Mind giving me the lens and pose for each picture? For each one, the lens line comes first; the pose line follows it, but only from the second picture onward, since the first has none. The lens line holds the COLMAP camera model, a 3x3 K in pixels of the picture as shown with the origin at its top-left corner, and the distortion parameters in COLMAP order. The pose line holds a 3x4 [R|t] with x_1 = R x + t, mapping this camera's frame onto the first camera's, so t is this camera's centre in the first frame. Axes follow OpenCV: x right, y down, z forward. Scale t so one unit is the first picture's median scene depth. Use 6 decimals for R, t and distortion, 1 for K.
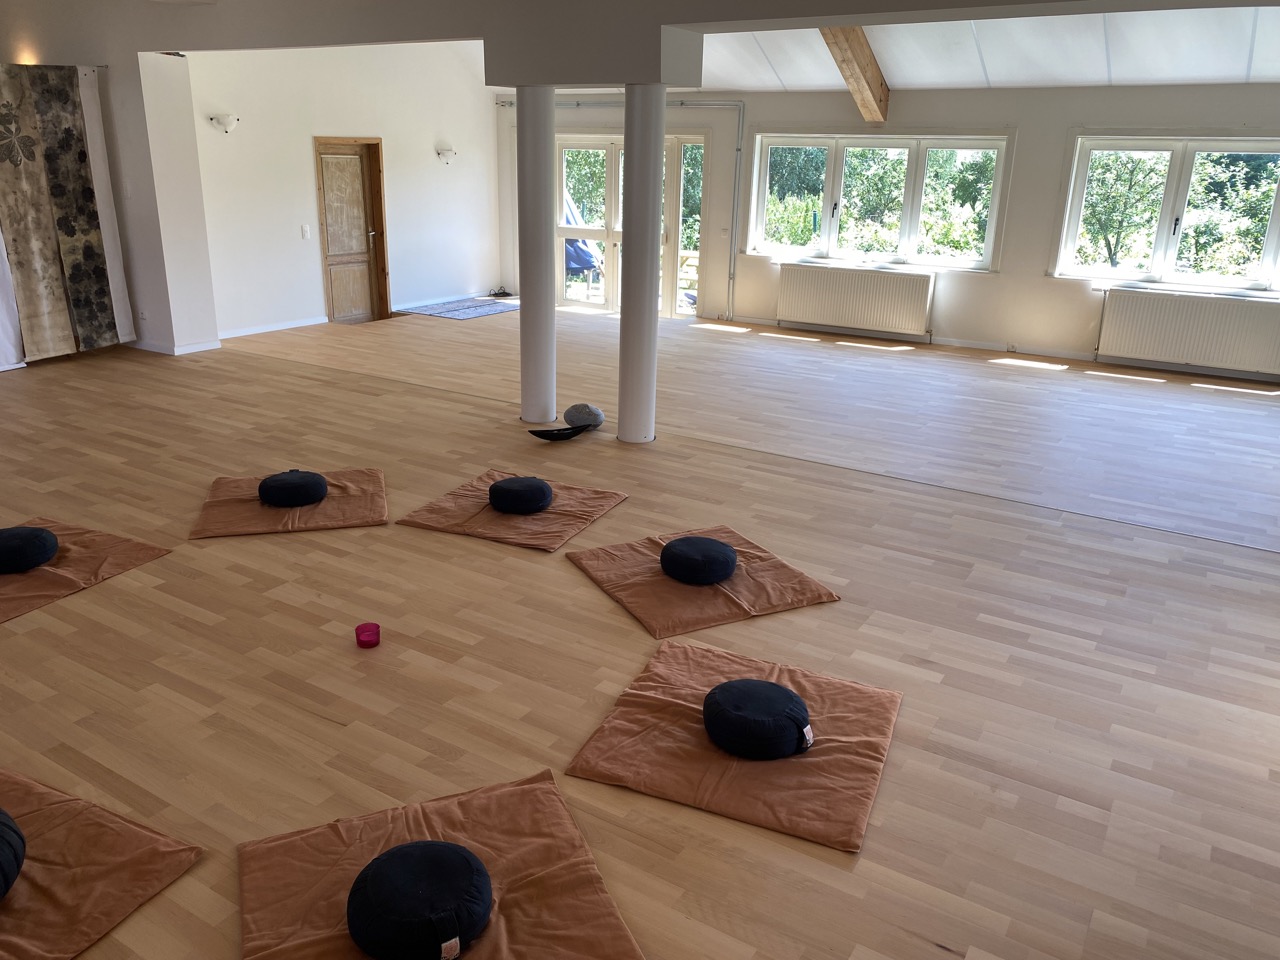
lens RADIAL K [[1009.4, 0, 640.0], [0, 1009.4, 480.0], [0, 0, 1]] dist [0.043679, 0.000877]
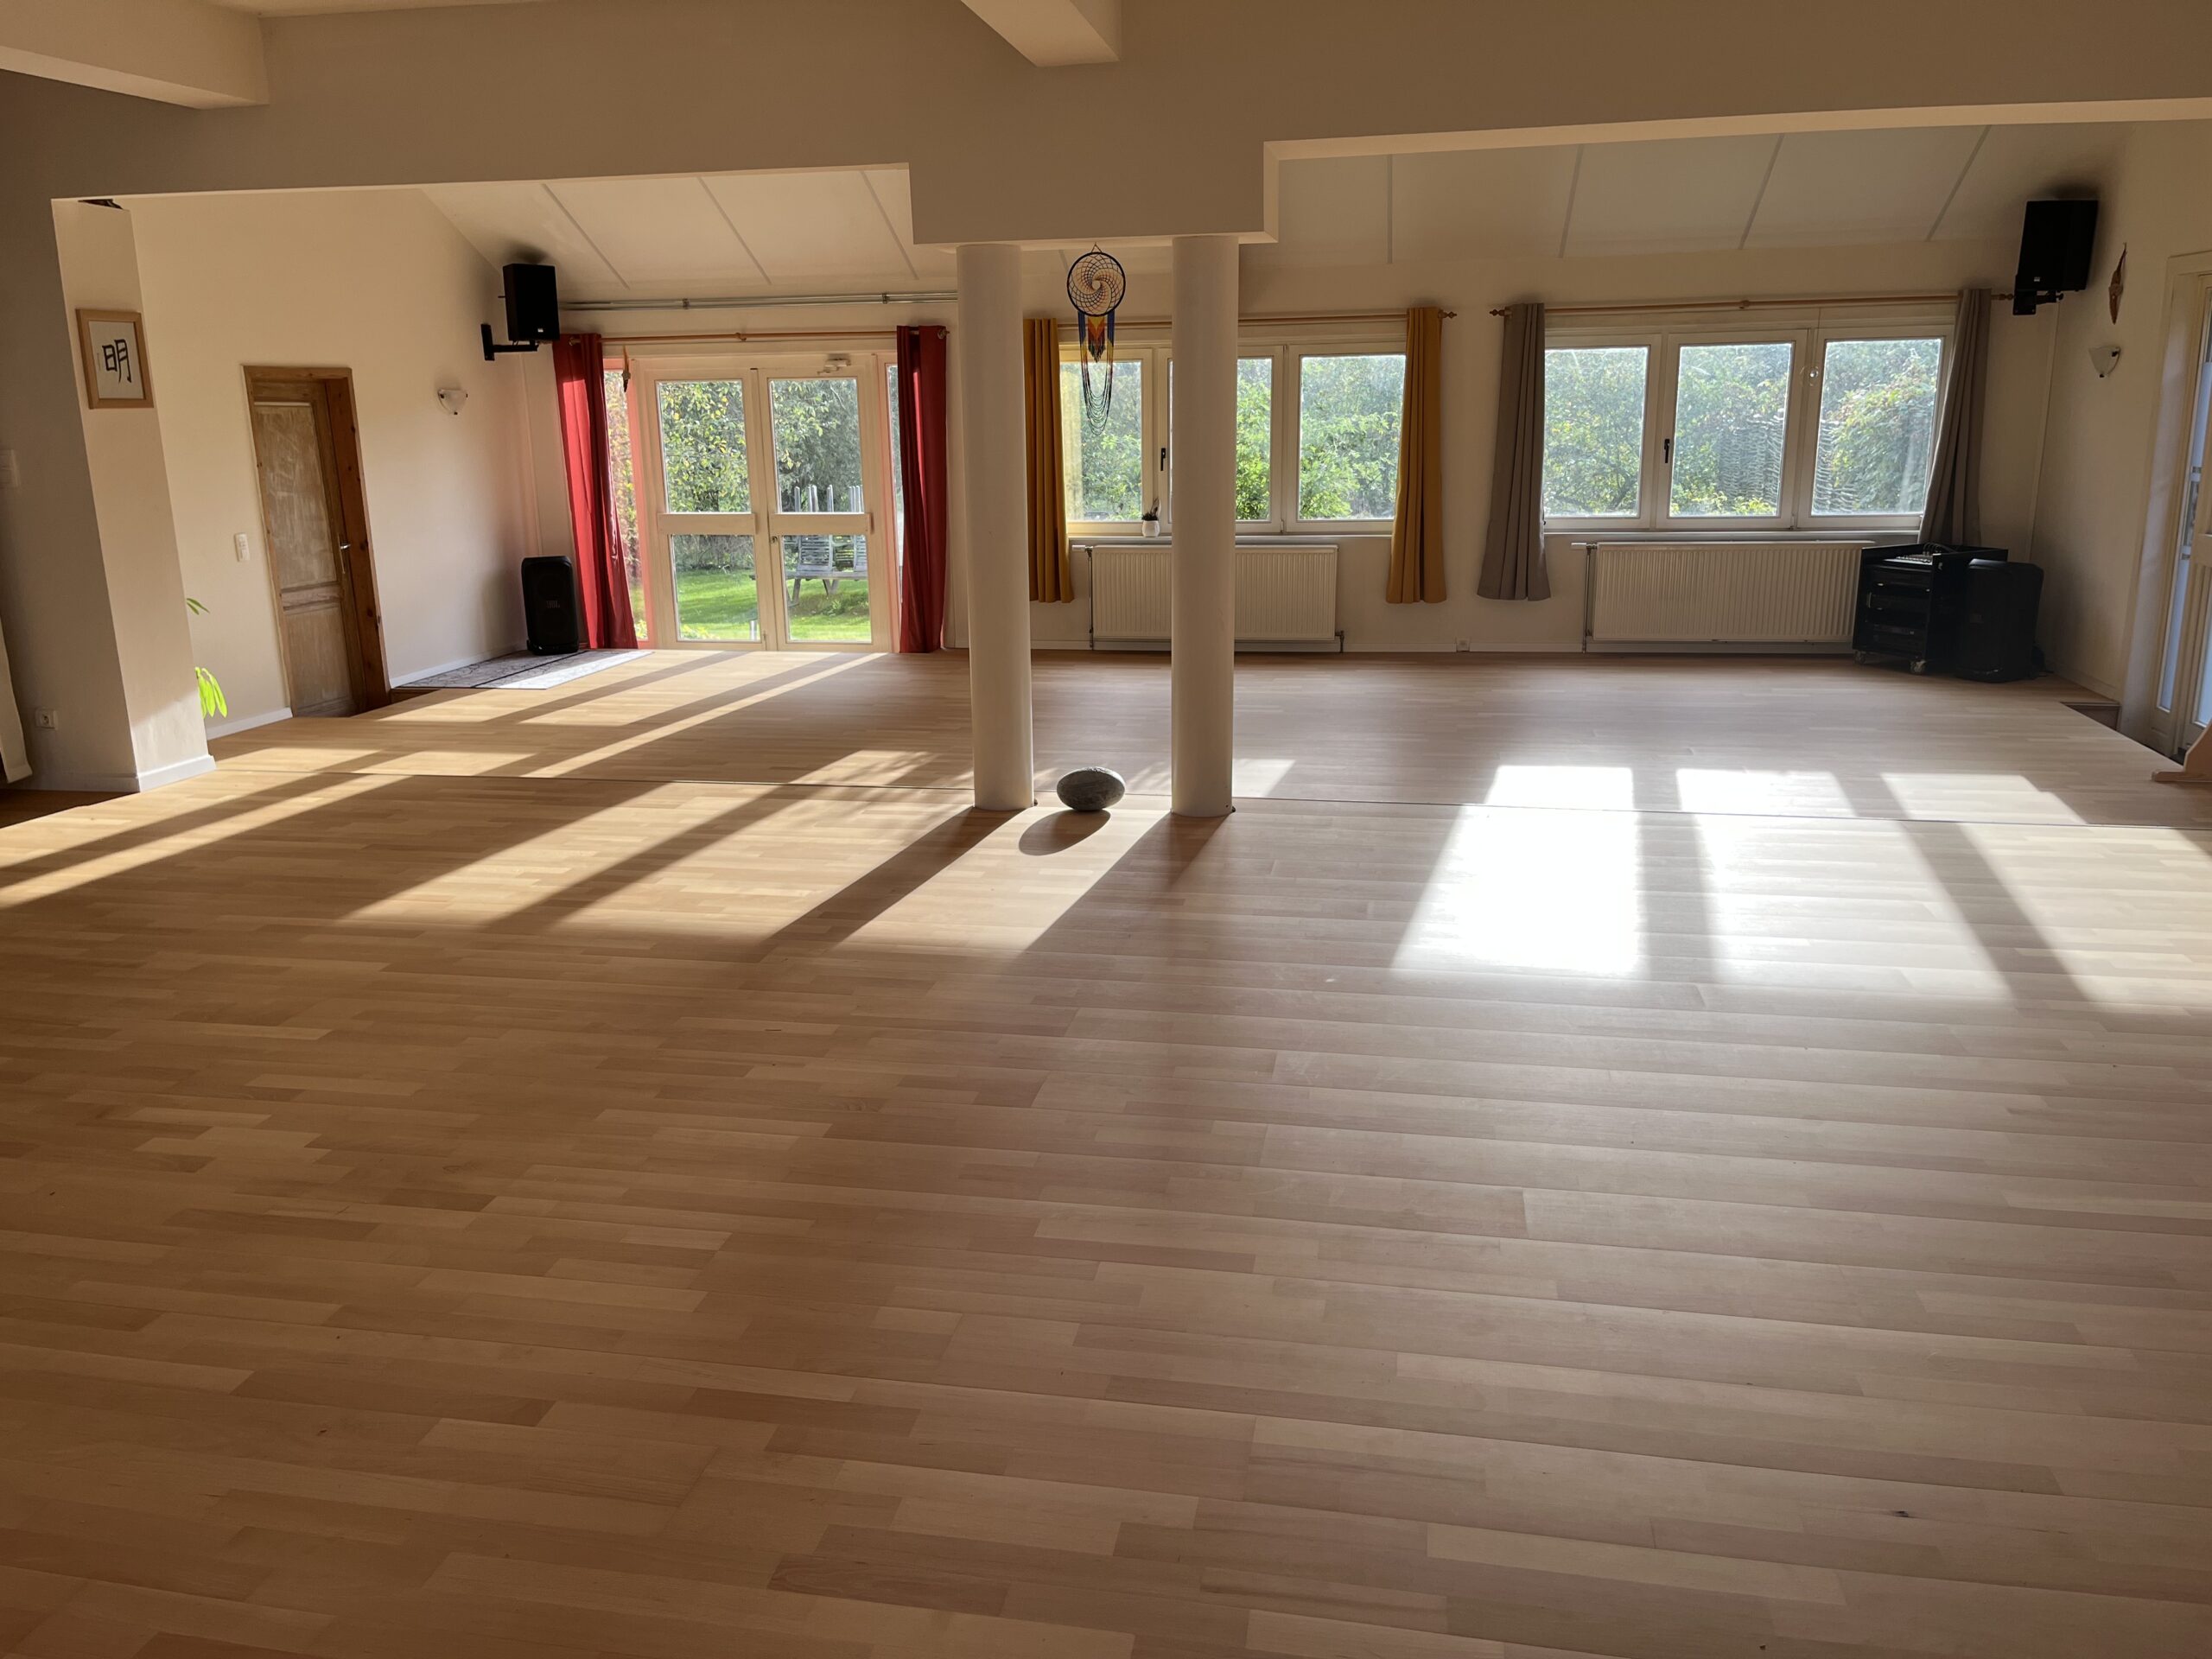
lens RADIAL K [[1727.7, 0, 1106.0], [0, 1727.7, 829.5], [0, 0, 1]] dist [0.041387, -0.003375]
pose [[0.927796, -0.125983, 0.351175, -0.246312], [0.151348, 0.987427, -0.045621, 0.004194], [-0.341012, 0.095477, 0.935198, 0.033586]]
